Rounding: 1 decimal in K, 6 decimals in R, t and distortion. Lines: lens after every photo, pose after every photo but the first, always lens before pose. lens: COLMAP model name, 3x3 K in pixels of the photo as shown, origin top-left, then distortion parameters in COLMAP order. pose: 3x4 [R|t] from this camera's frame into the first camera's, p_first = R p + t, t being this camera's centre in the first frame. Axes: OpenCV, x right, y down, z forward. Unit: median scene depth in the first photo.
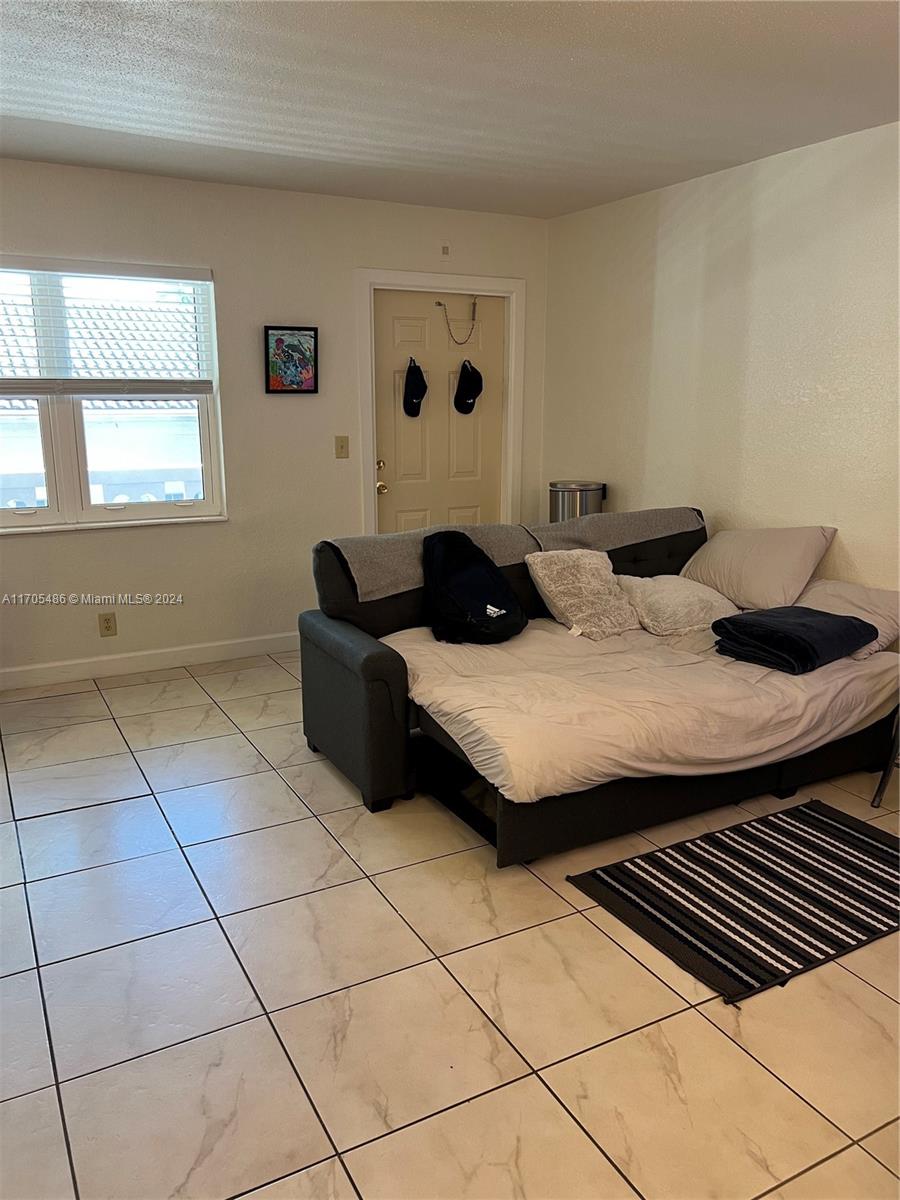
lens RADIAL K [[909.5, 0, 450.9], [0, 909.5, 600.3], [0, 0, 1]] dist [0.035759, -0.028344]
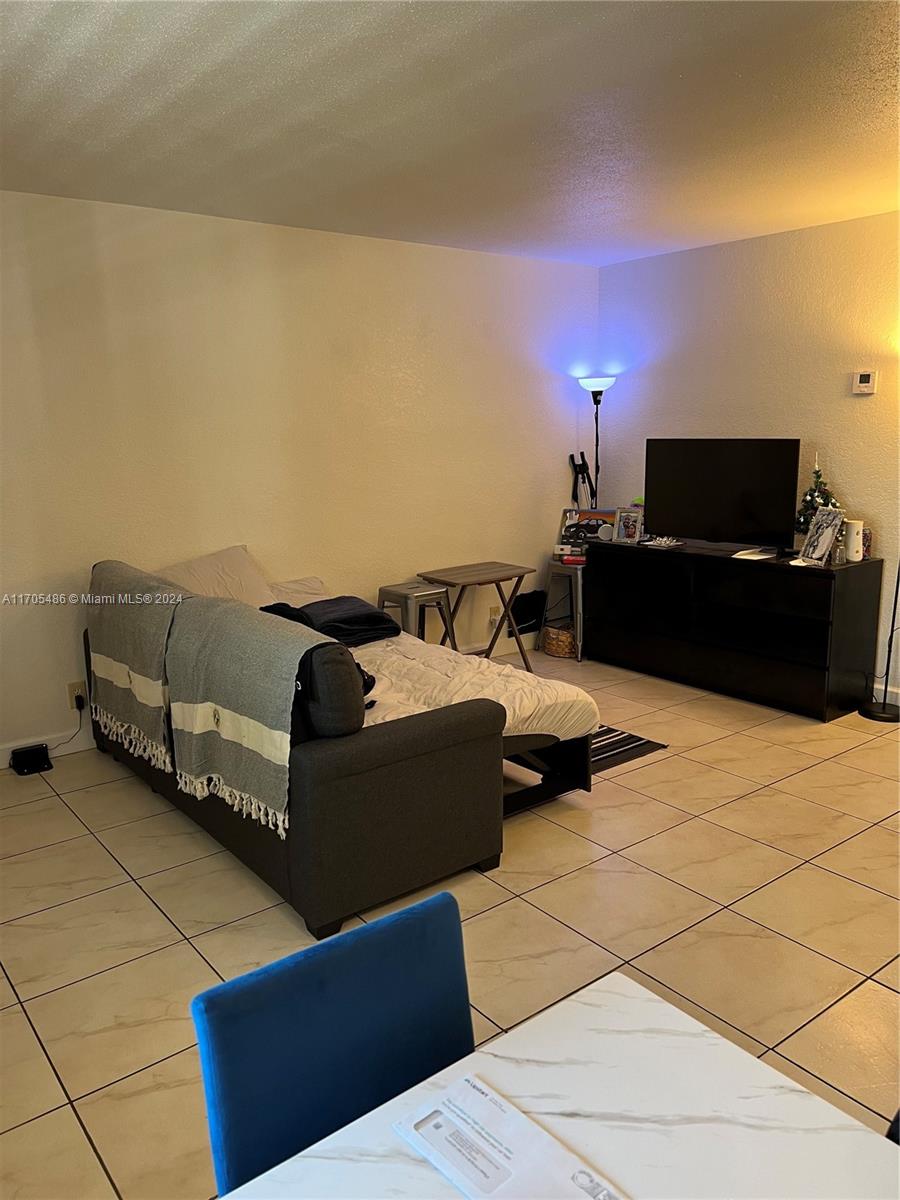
lens RADIAL K [[909.5, 0, 450.2], [0, 909.5, 600.3], [0, 0, 1]] dist [0.035759, -0.028344]
pose [[-0.161970, -0.205512, 0.965158, -1.362729], [0.240669, 0.940312, 0.240609, -0.401741], [-0.956998, 0.271255, -0.102842, 1.513717]]
